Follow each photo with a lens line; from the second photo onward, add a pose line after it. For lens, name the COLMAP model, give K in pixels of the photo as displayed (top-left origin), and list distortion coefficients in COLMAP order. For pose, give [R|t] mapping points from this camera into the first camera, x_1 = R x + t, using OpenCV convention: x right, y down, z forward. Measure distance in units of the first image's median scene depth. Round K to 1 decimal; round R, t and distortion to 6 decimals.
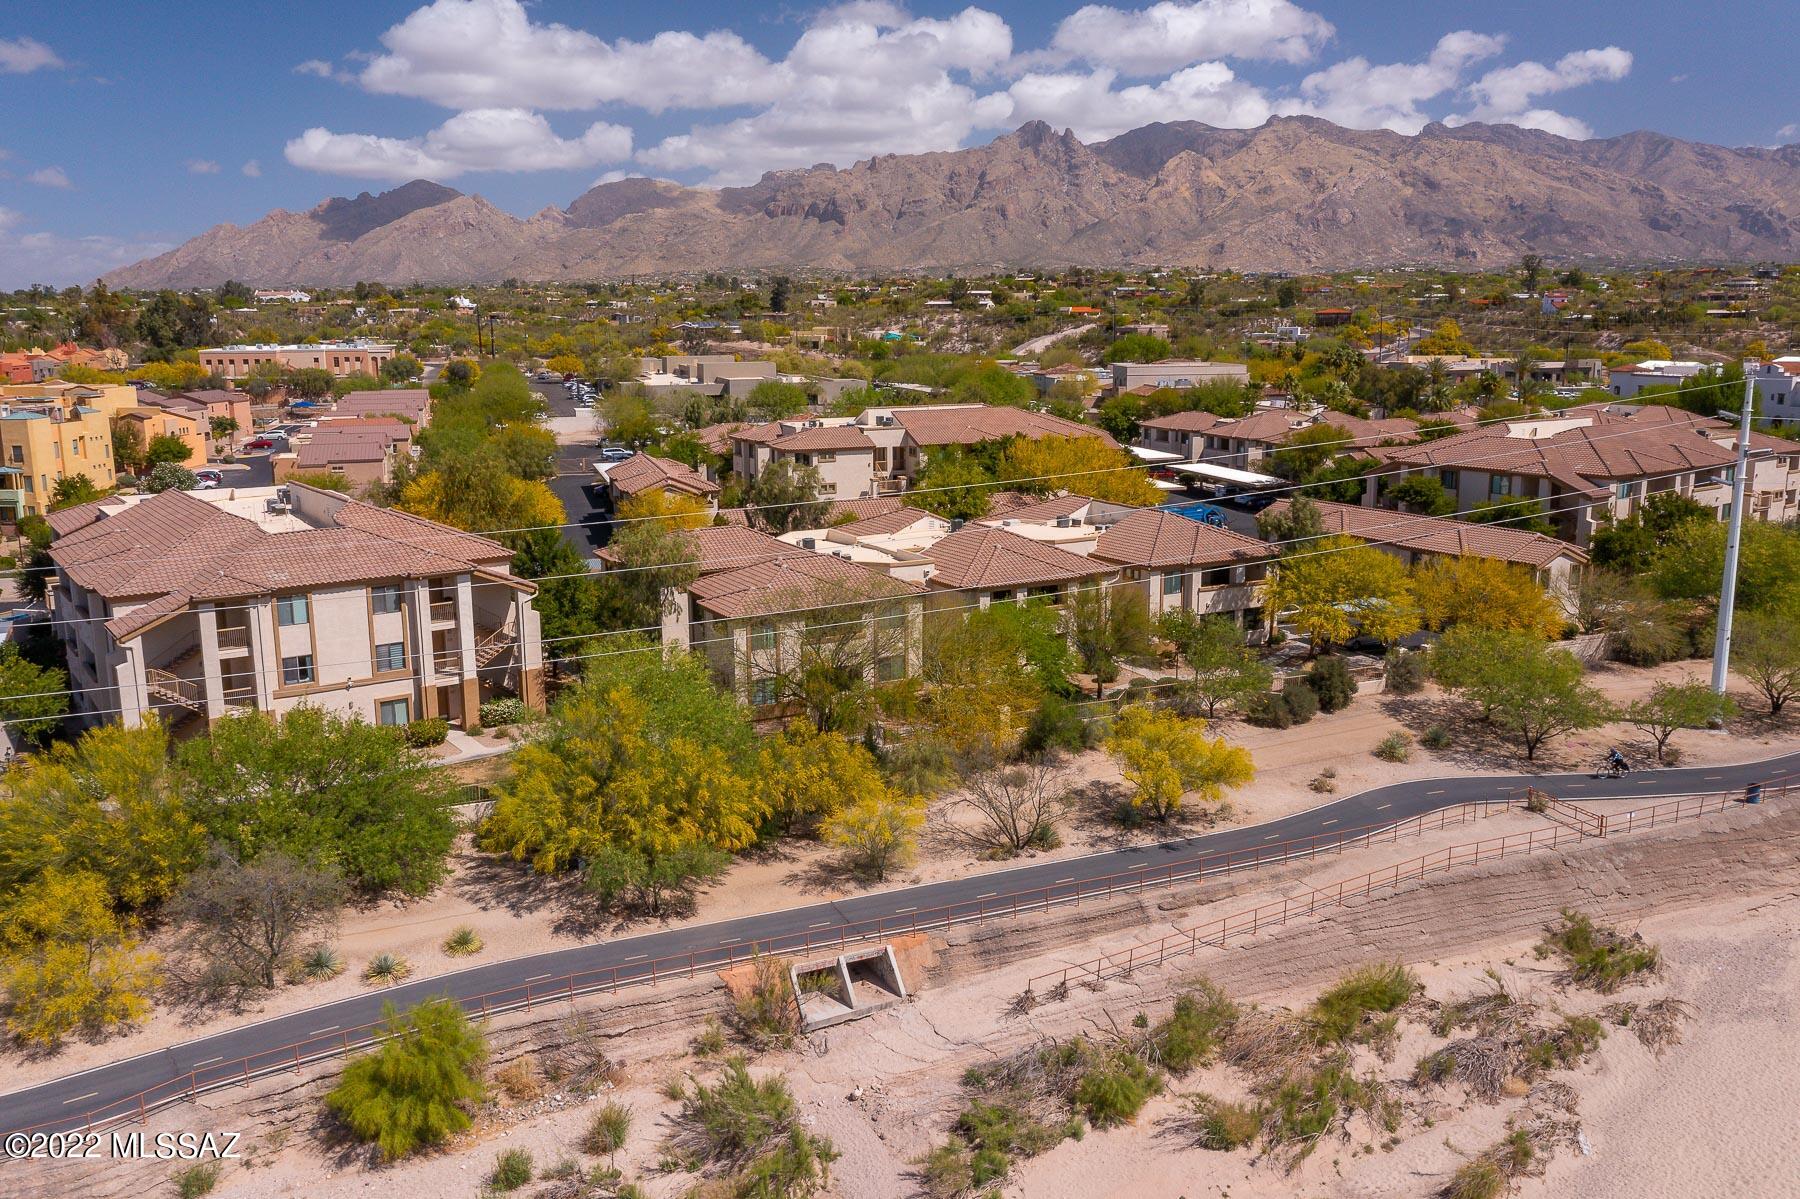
lens RADIAL K [[1418.5, 0, 900.0], [0, 1418.5, 599.5], [0, 0, 1]] dist [-0.013308, 0.001296]
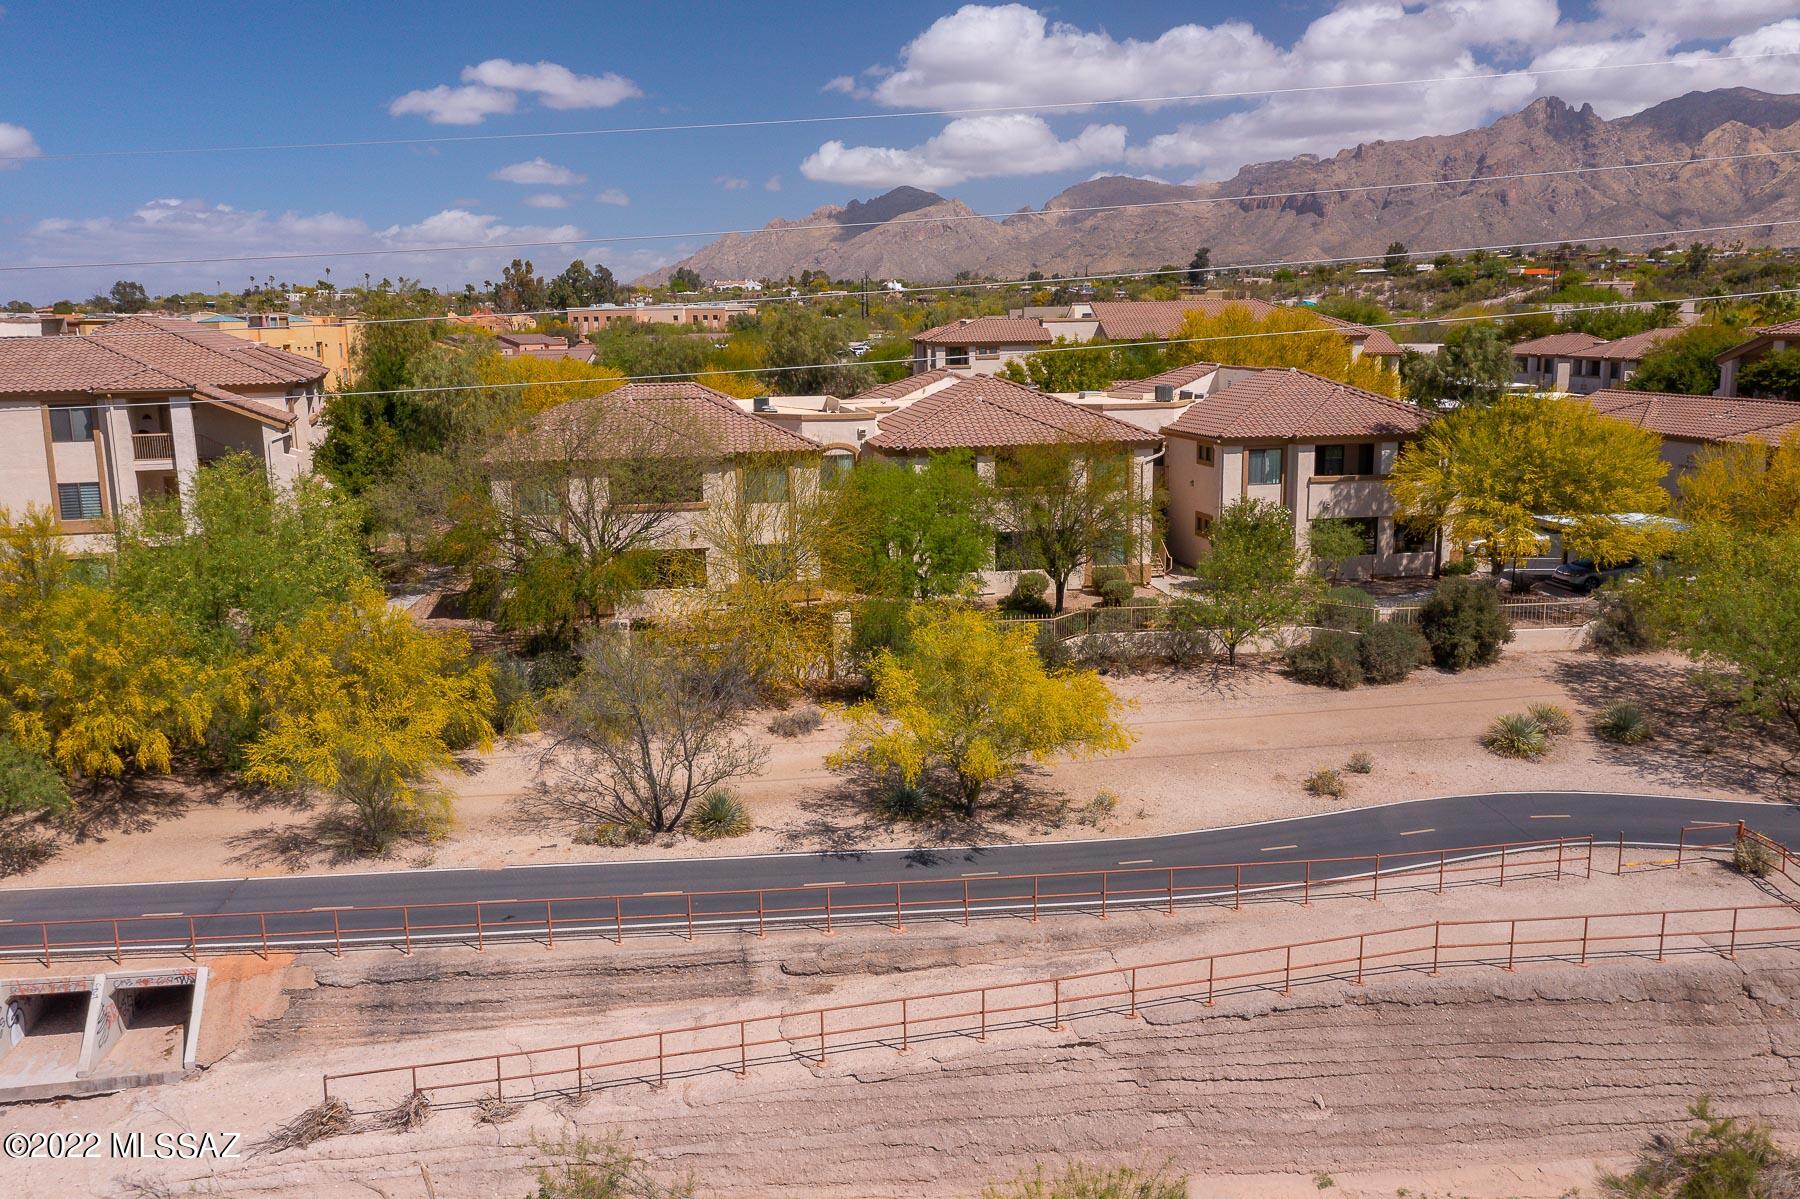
lens RADIAL K [[1418.5, 0, 900.0], [0, 1418.5, 599.5], [0, 0, 1]] dist [-0.013308, 0.001296]
pose [[0.947508, 0.053359, -0.315247, 0.291034], [-0.053606, 0.998531, 0.007891, 0.062377], [0.315205, 0.009422, 0.948977, 0.414115]]
